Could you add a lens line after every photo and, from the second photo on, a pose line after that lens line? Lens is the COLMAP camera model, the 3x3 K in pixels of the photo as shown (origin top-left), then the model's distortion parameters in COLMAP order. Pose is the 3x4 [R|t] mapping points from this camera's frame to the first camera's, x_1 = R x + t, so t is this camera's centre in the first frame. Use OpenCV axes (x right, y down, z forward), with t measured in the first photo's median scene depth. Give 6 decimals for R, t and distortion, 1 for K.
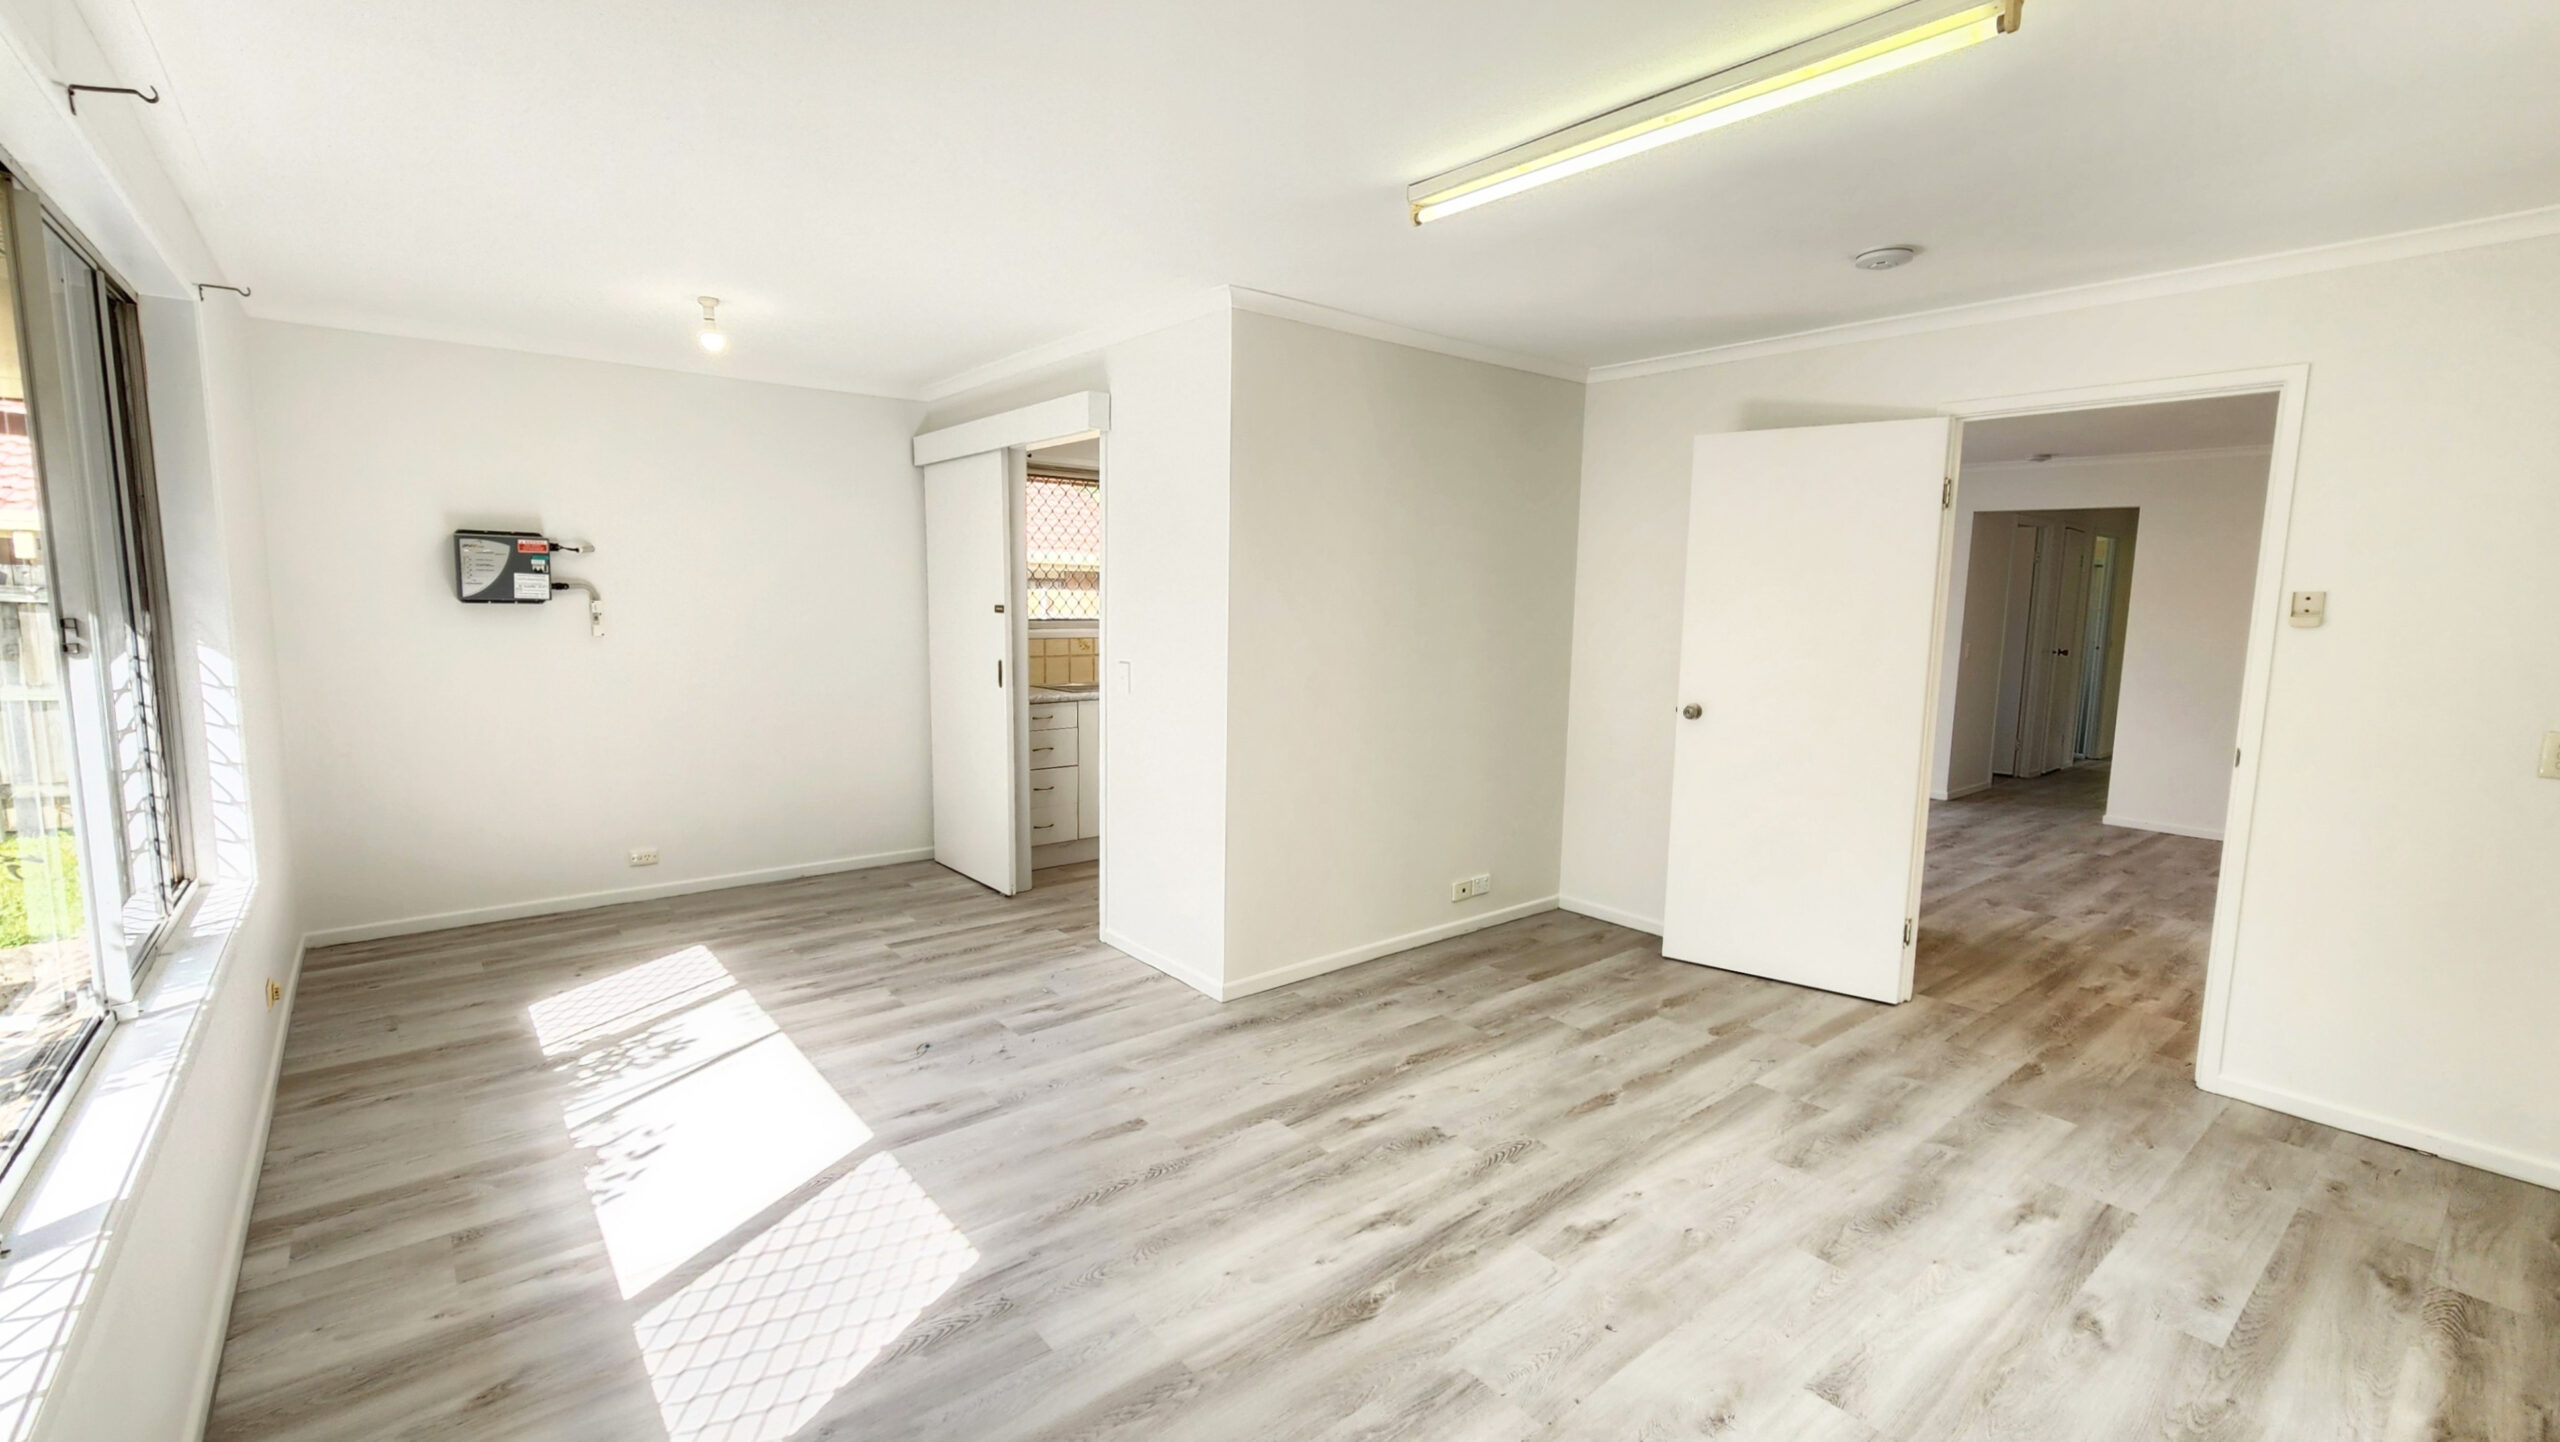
lens RADIAL K [[1075.4, 0, 1278.3], [0, 1075.4, 719.5], [0, 0, 1]] dist [0.001623, 0.000395]
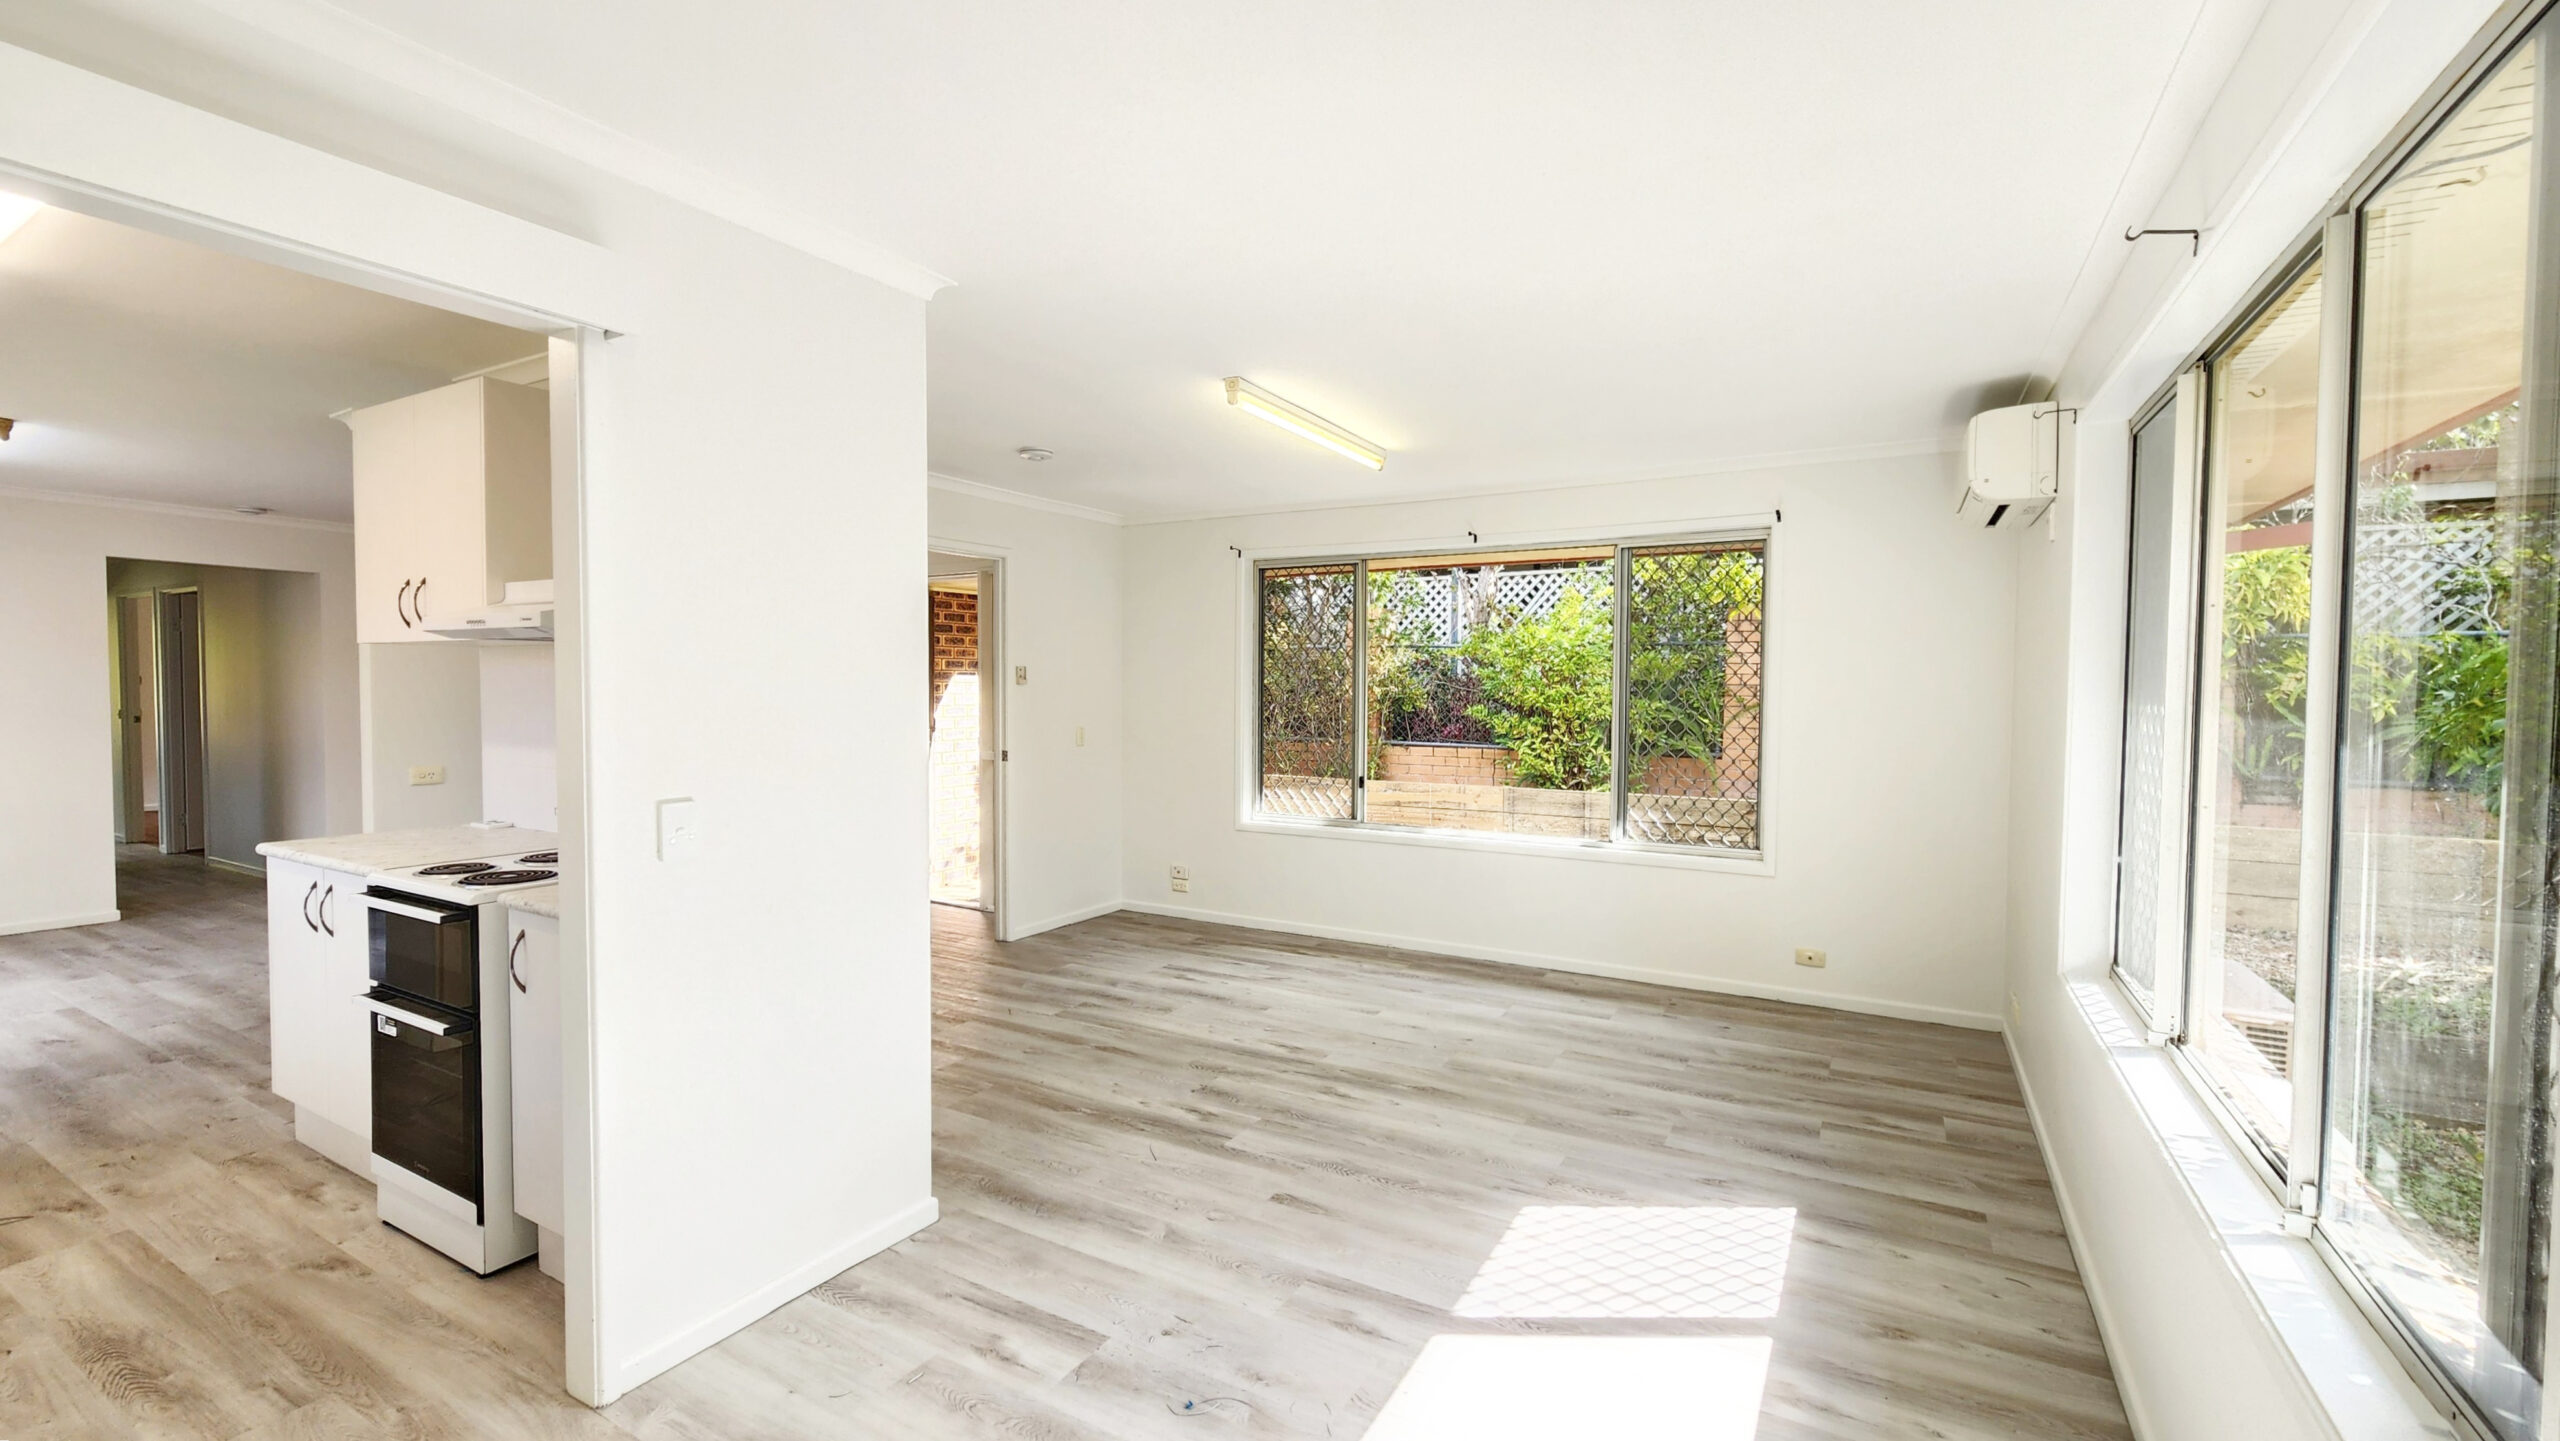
lens RADIAL K [[1075.4, 0, 1250.0], [0, 1075.4, 694.0], [0, 0, 1]] dist [0.001623, 0.000395]
pose [[-0.338924, -0.027071, 0.940424, -0.951644], [0.100079, 0.992877, 0.064649, -0.140794], [-0.935476, 0.116028, -0.333800, 1.187464]]
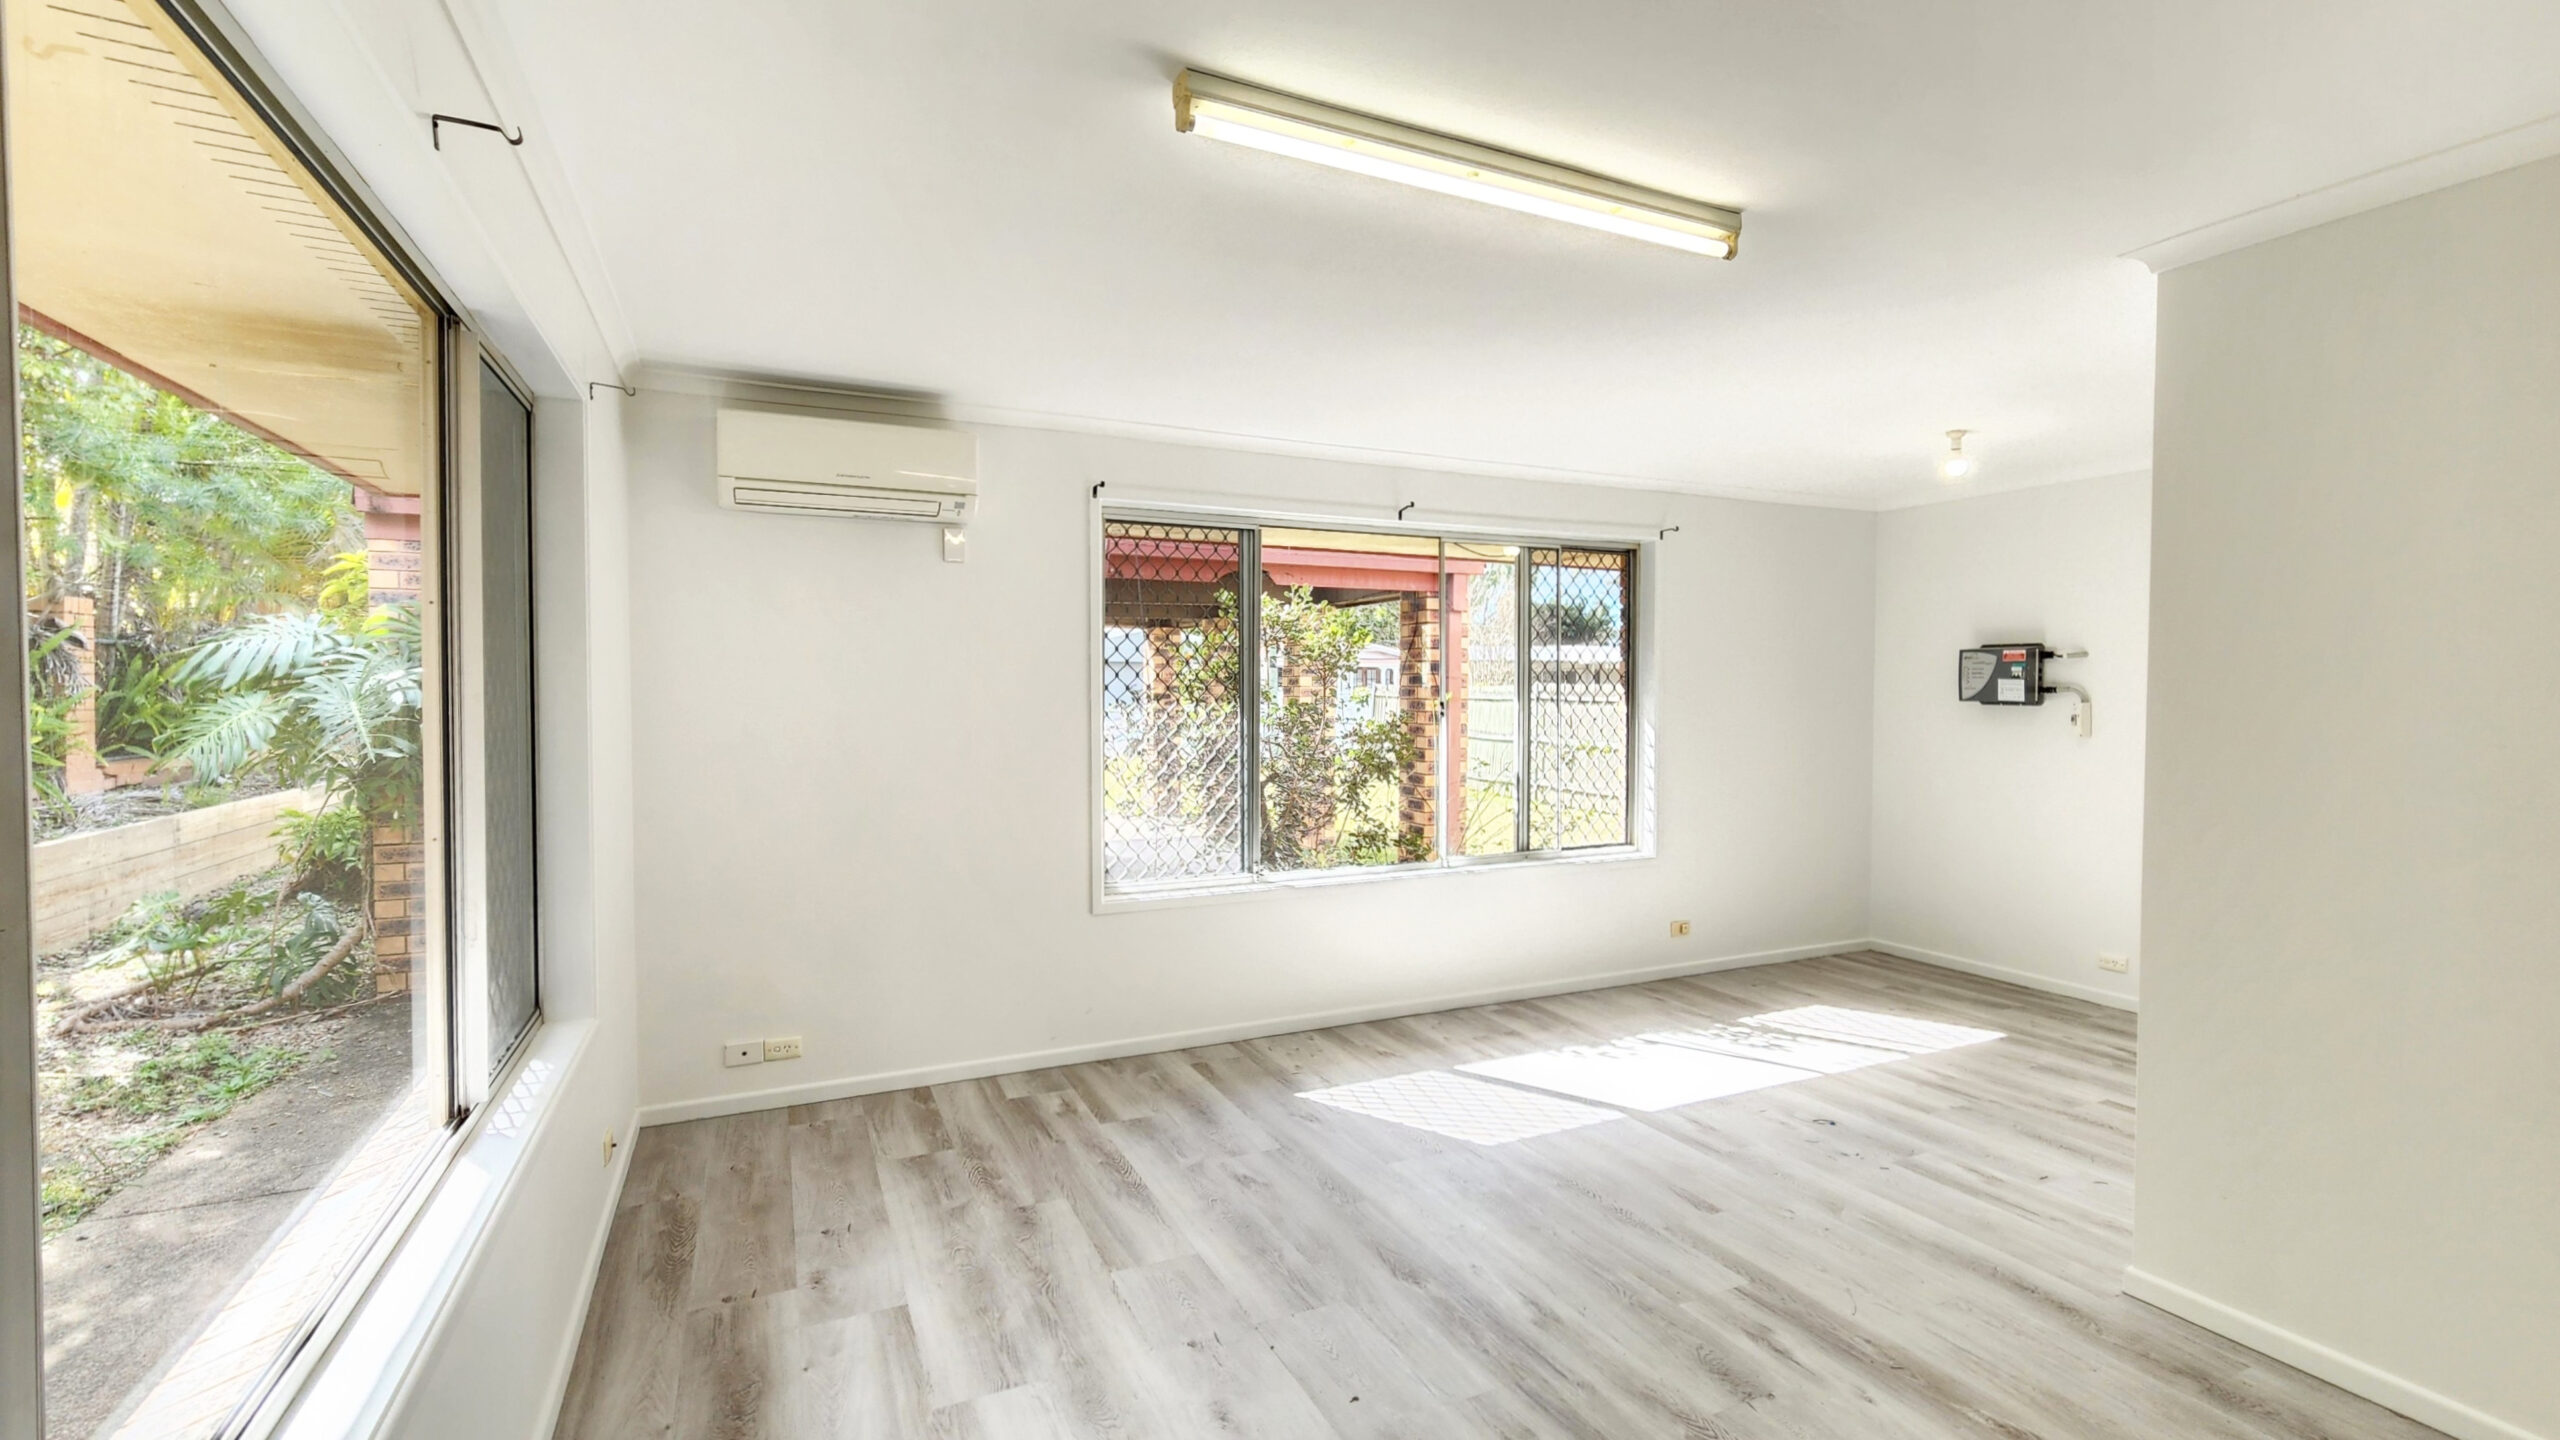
lens RADIAL K [[1094.4, 0, 1266.9], [0, 1094.4, 698.8], [0, 0, 1]] dist [0.010210, -0.000020]
pose [[-0.245426, -0.009035, -0.969373, 0.876651], [-0.120656, 0.992466, 0.021298, -0.060370], [0.961878, 0.122187, -0.244667, 0.724905]]
